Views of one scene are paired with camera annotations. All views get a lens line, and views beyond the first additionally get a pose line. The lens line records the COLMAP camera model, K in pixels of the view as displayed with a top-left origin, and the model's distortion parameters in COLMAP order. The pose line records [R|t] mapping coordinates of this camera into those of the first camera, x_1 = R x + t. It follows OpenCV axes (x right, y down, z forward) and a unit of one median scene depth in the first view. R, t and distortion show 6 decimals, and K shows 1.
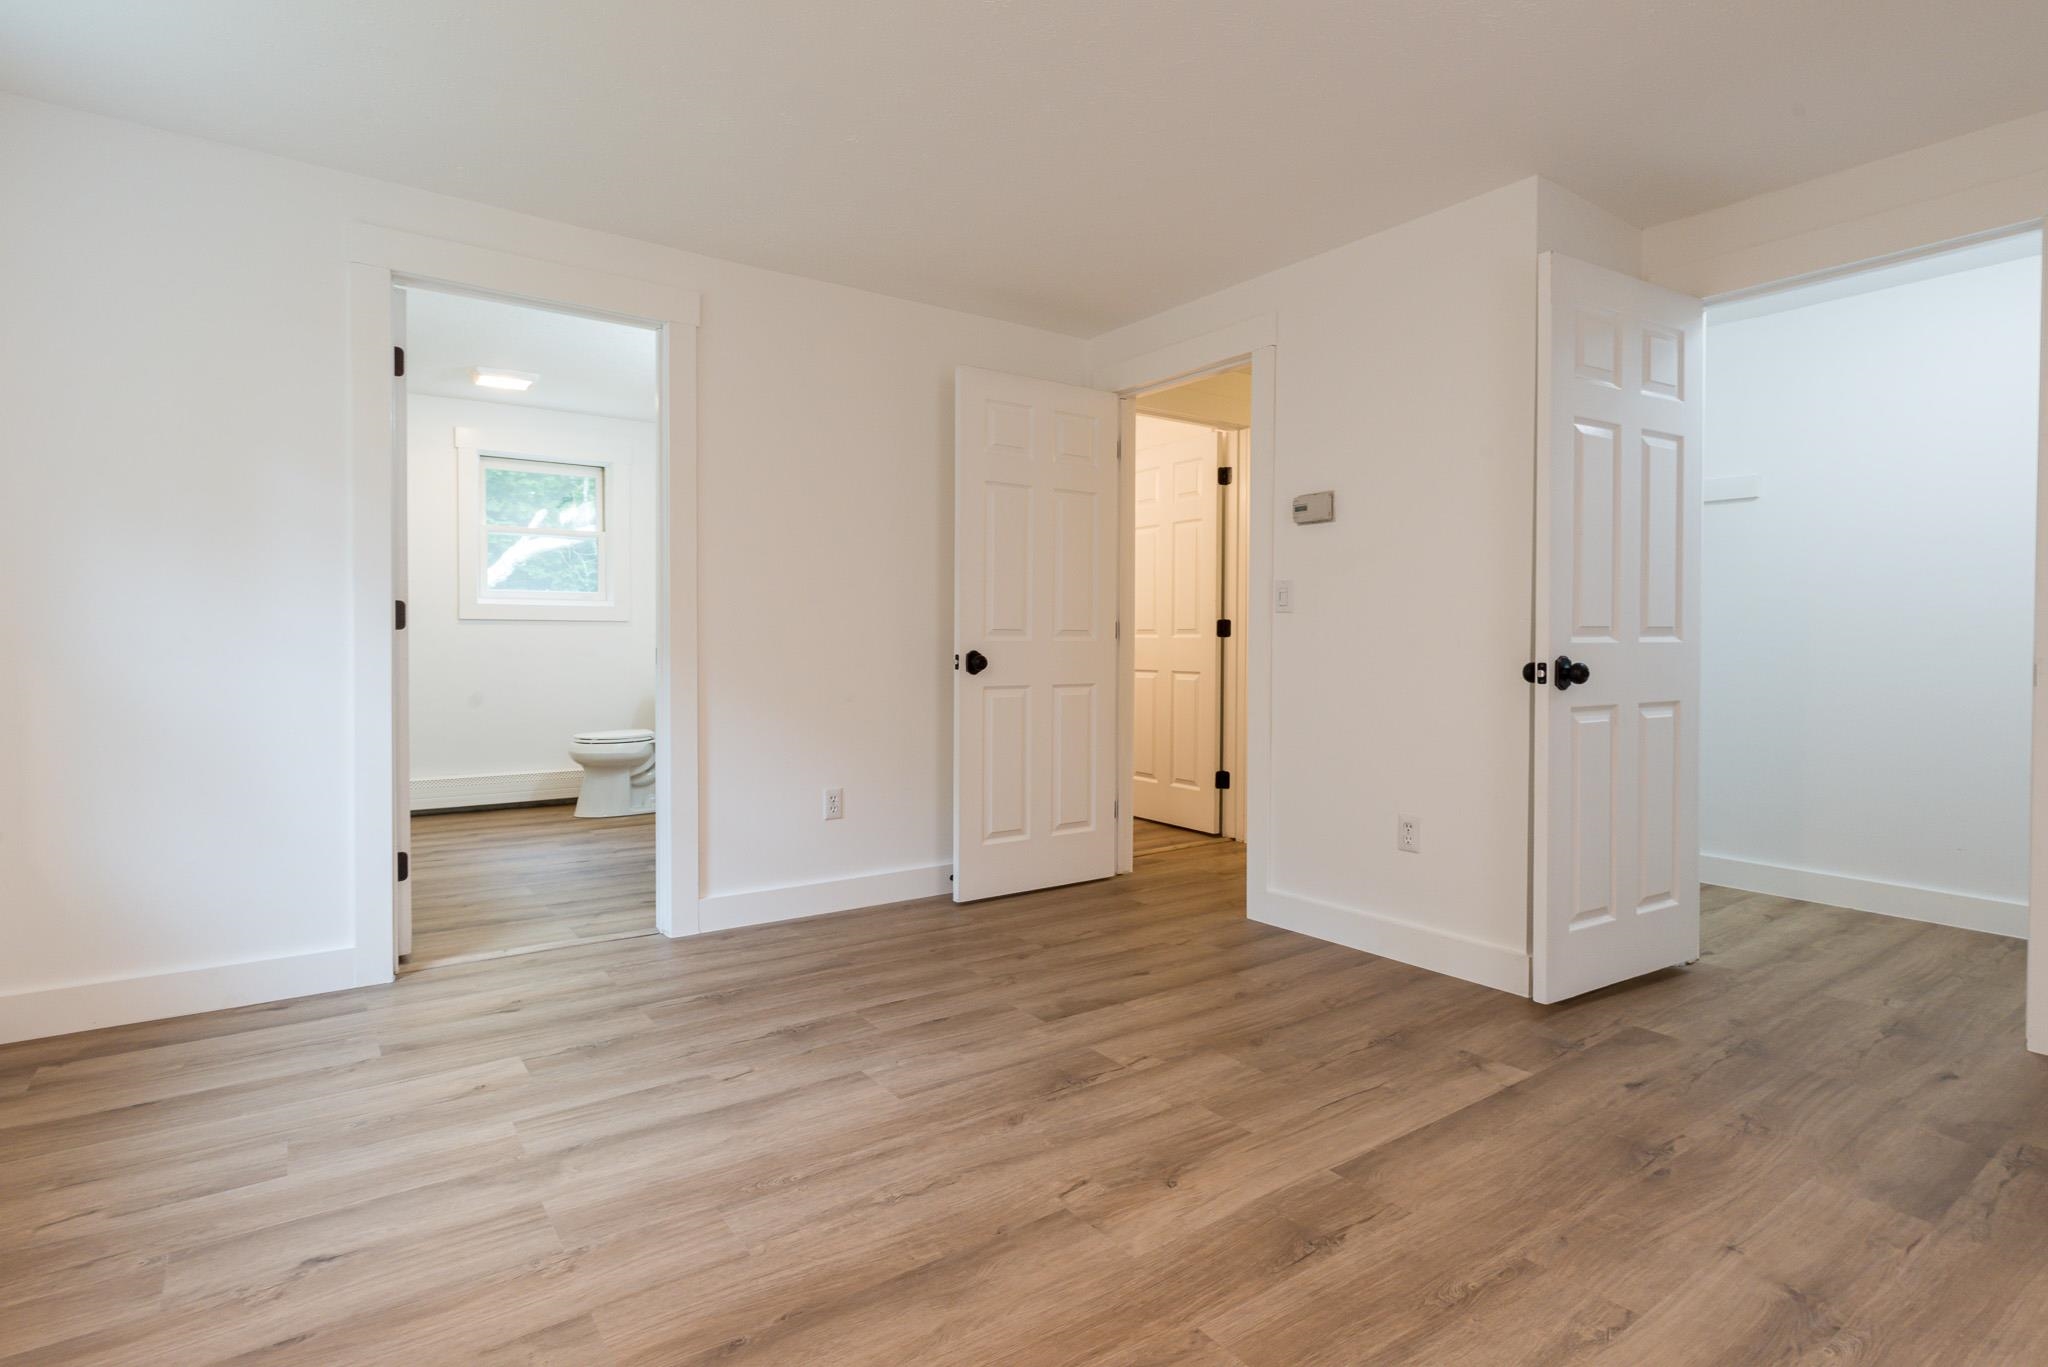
lens RADIAL K [[990.7, 0, 1037.7], [0, 990.7, 696.4], [0, 0, 1]] dist [-0.000435, -0.001402]
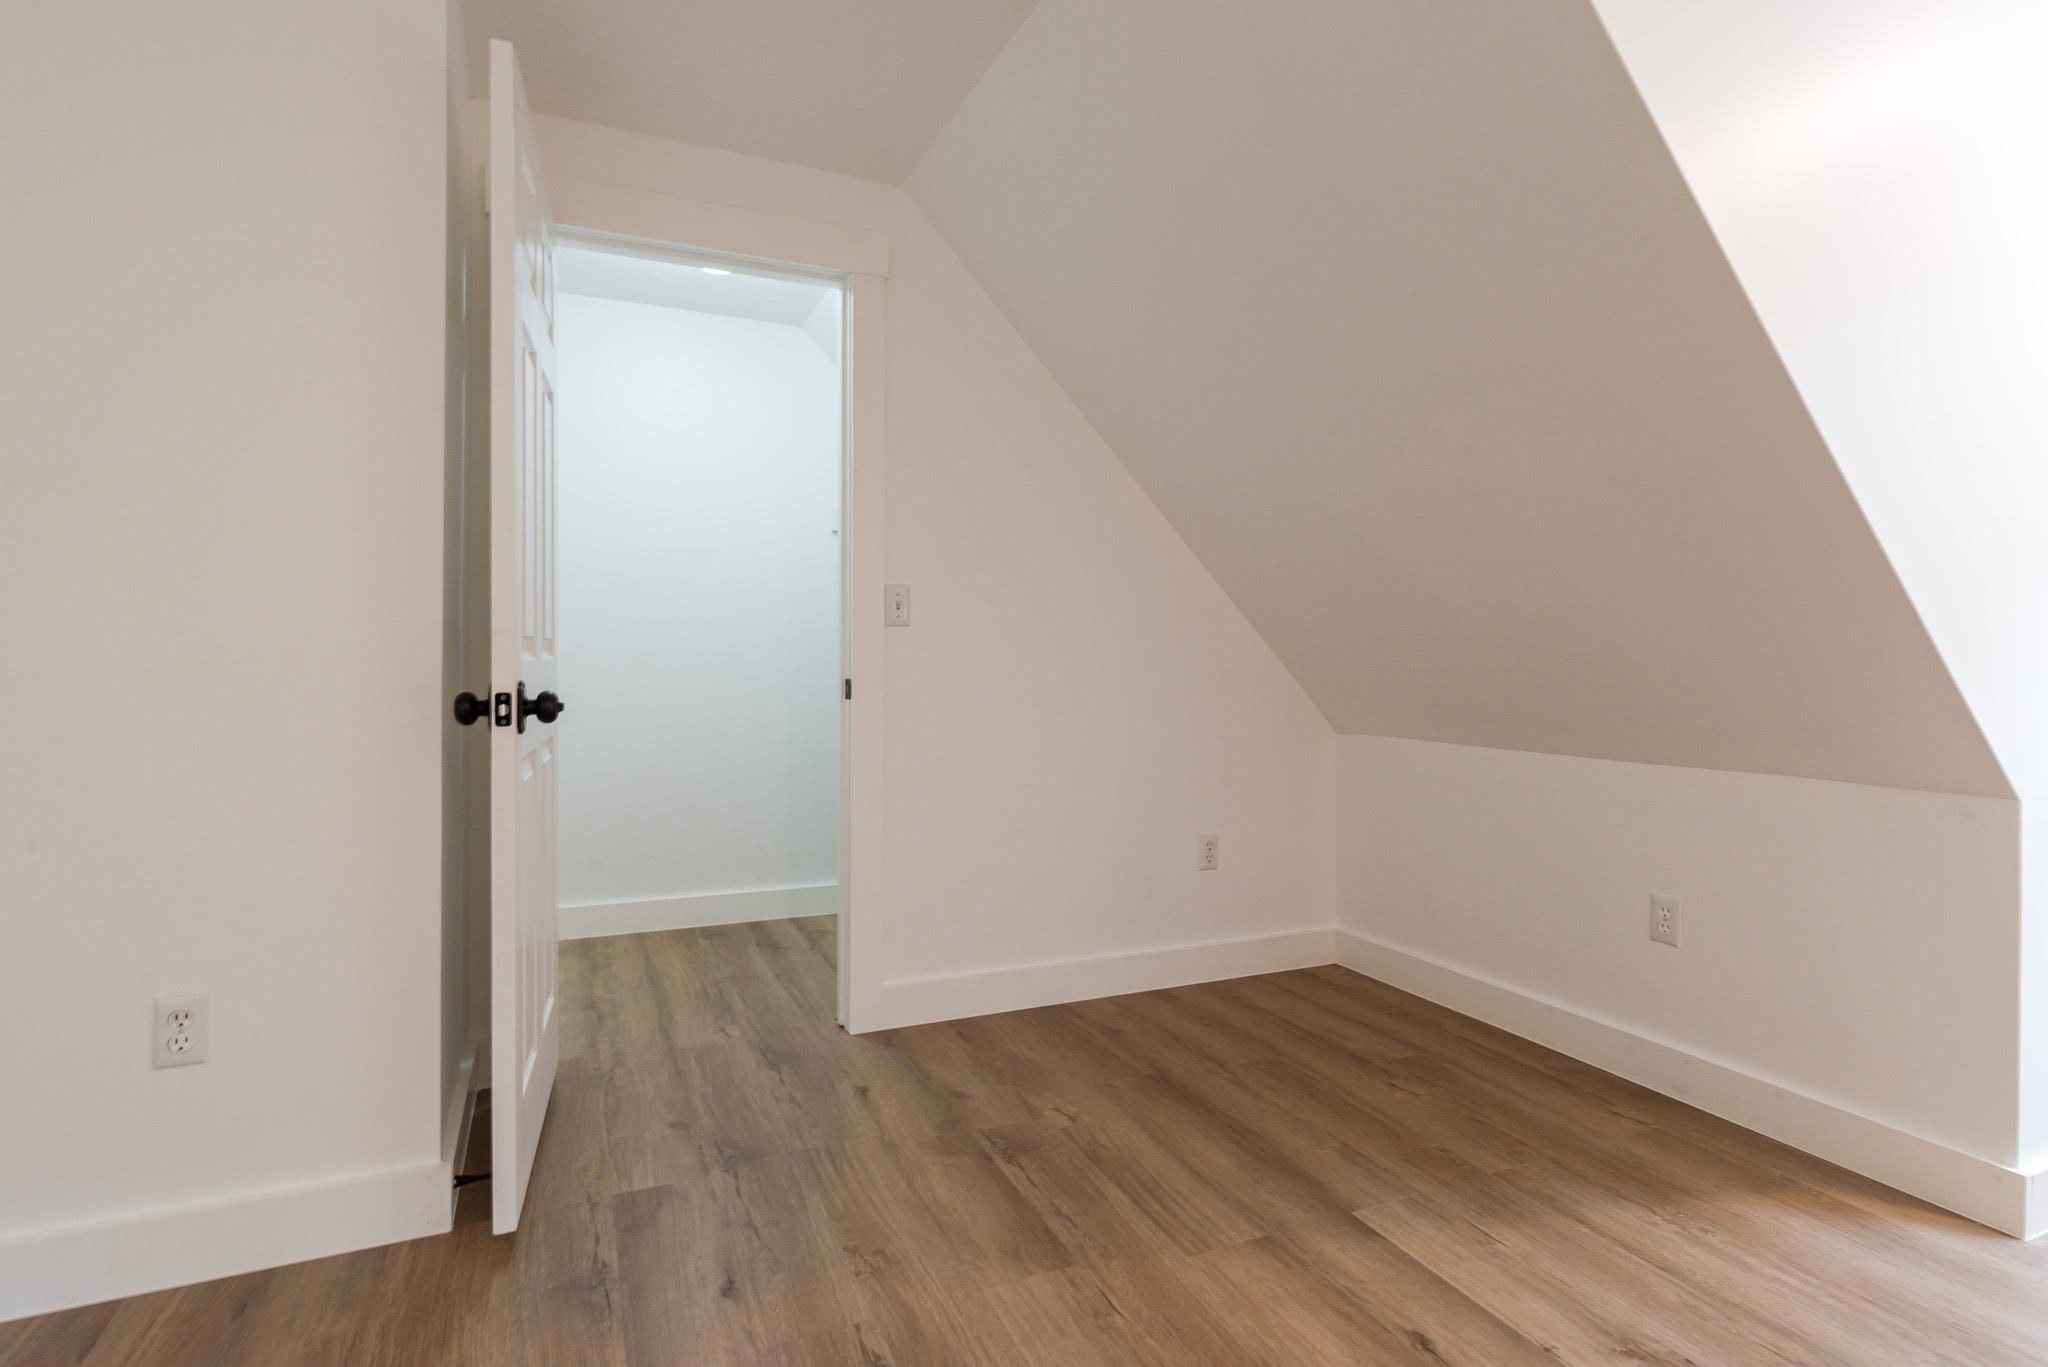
lens RADIAL K [[1024.5, 0, 980.5], [0, 1024.5, 671.4], [0, 0, 1]] dist [-0.000411, 0.000491]
pose [[0.229314, -0.013011, 0.973265, -0.070192], [0.049370, 0.998779, 0.001720, -0.044307], [-0.972100, 0.047656, 0.229677, 0.721977]]
